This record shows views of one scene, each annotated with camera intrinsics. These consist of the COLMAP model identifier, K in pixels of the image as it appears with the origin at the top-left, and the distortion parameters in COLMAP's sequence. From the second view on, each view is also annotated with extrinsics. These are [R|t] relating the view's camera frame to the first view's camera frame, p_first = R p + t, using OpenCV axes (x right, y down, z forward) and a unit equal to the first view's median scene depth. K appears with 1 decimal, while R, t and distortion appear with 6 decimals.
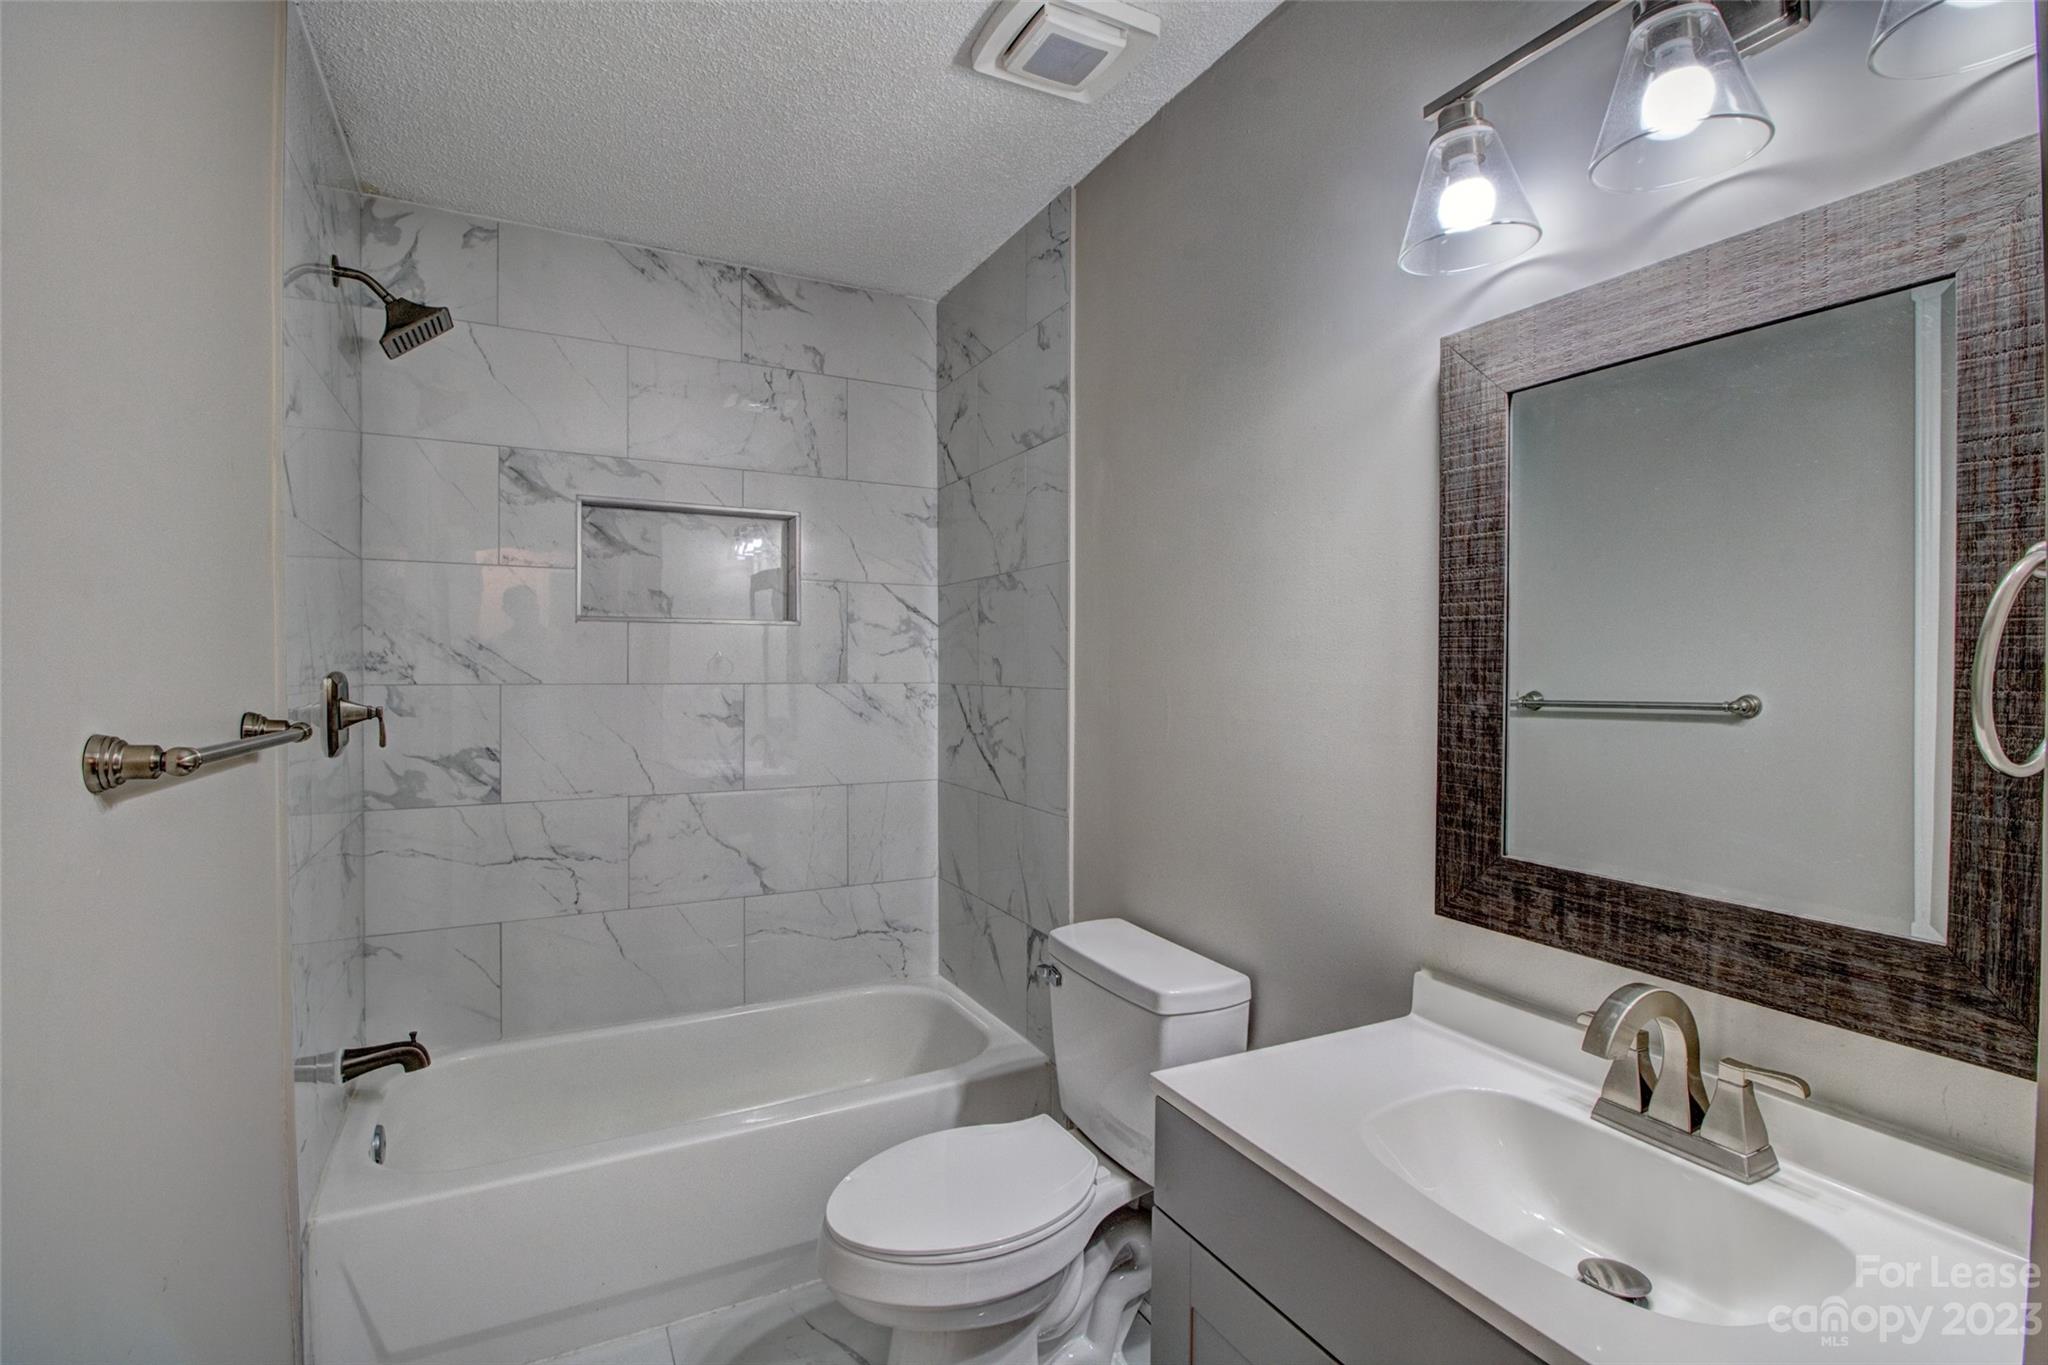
lens RADIAL K [[943.1, 0, 1030.0], [0, 943.1, 675.1], [0, 0, 1]] dist [0.001498, -0.014399]
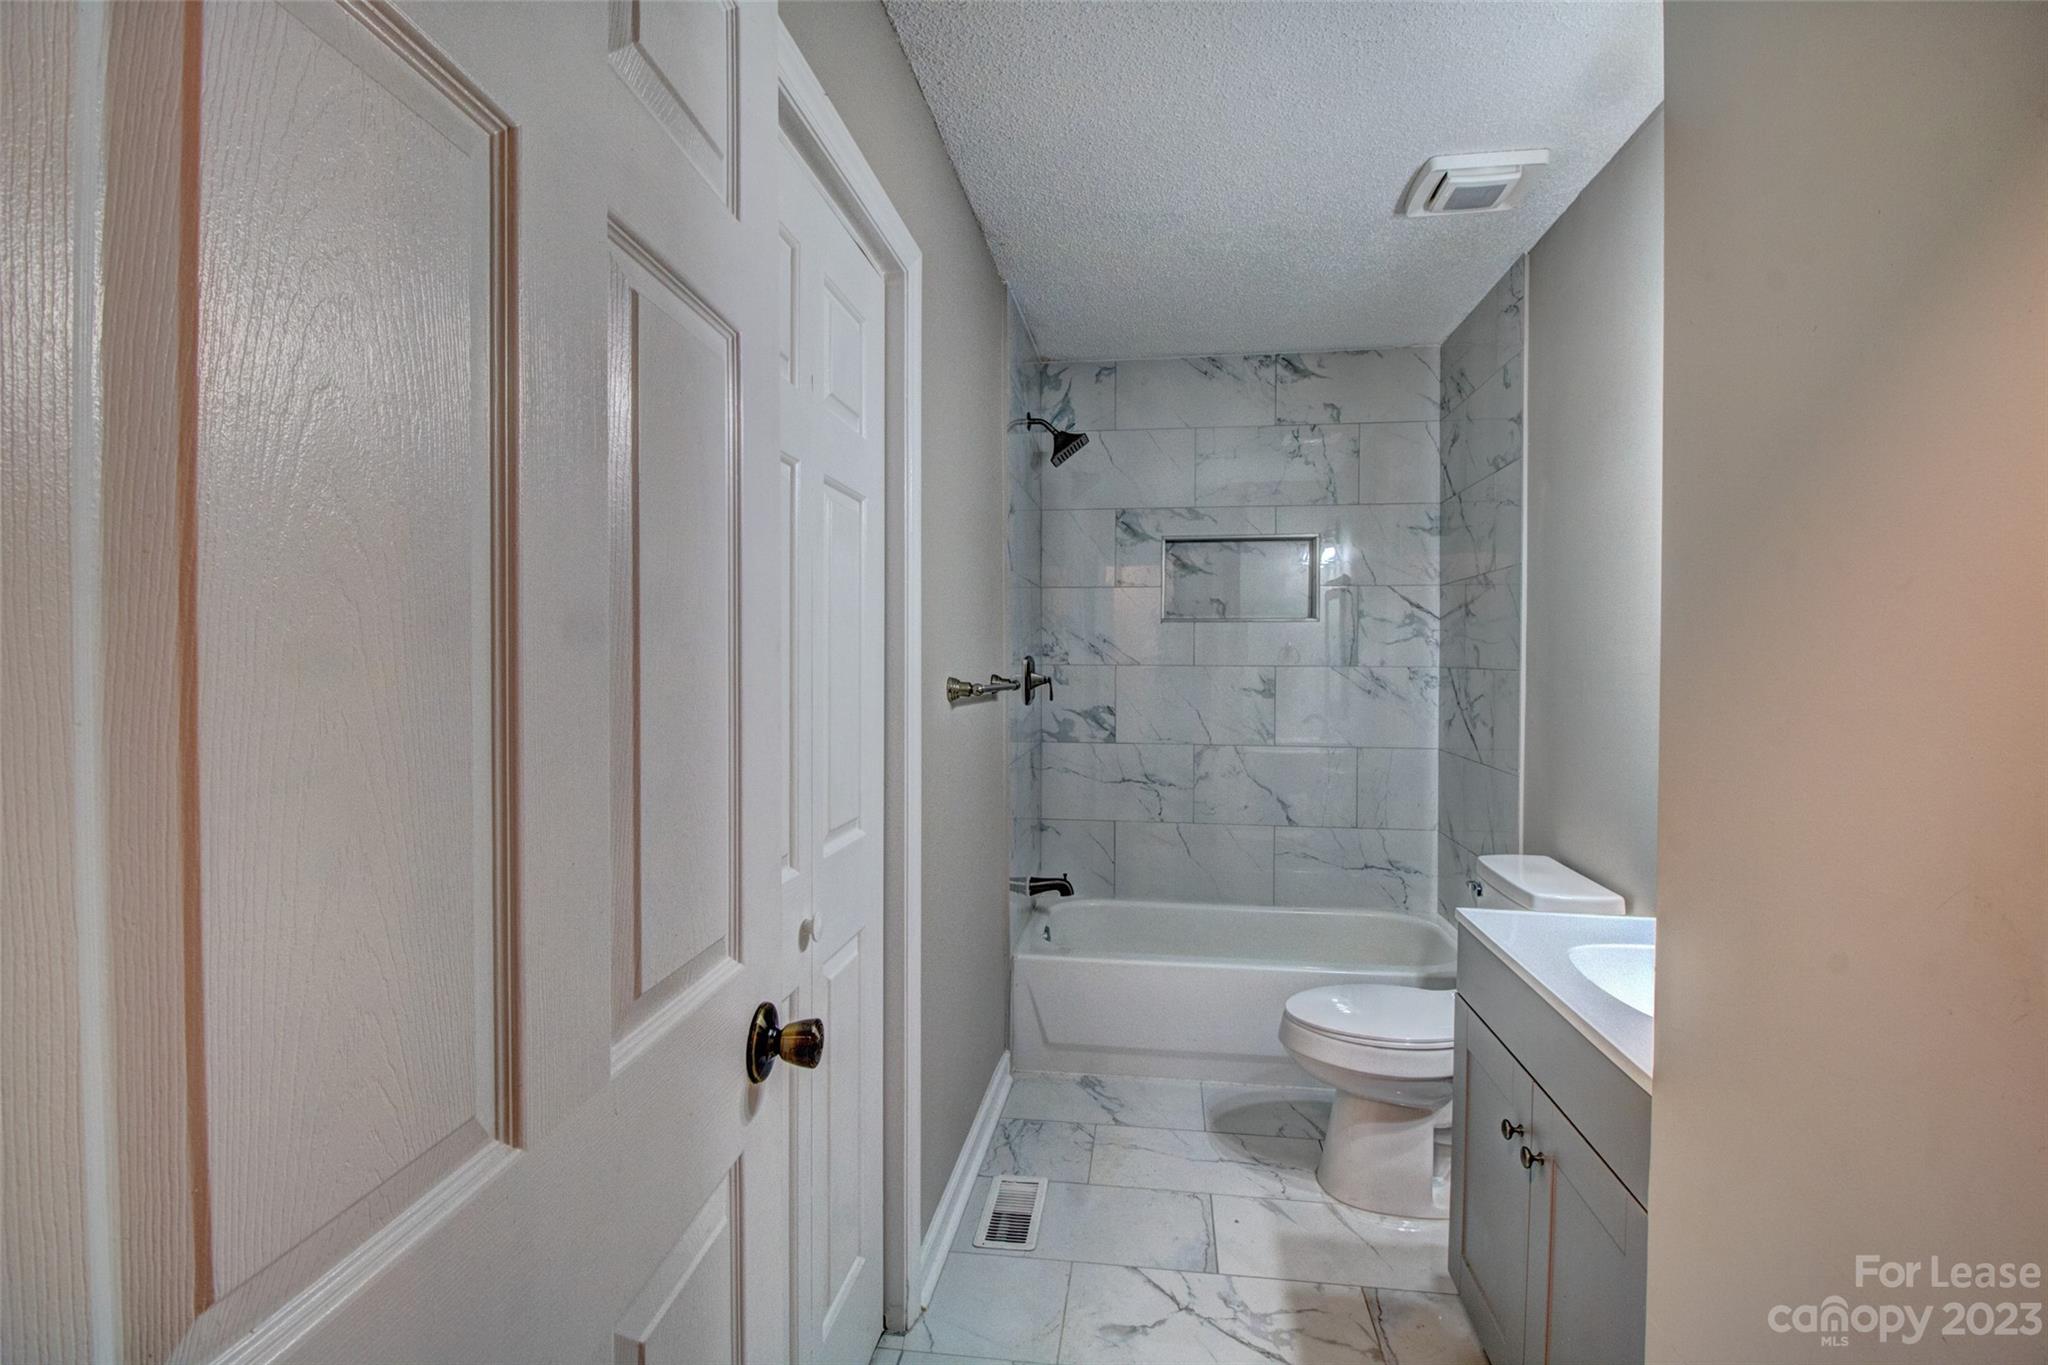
lens RADIAL K [[943.1, 0, 1030.0], [0, 943.1, 675.1], [0, 0, 1]] dist [0.001498, -0.014399]
pose [[0.809927, 0.009685, -0.586451, 0.221476], [-0.005770, 0.999947, 0.008545, 0.013762], [0.586502, -0.003537, 0.809940, -0.319269]]
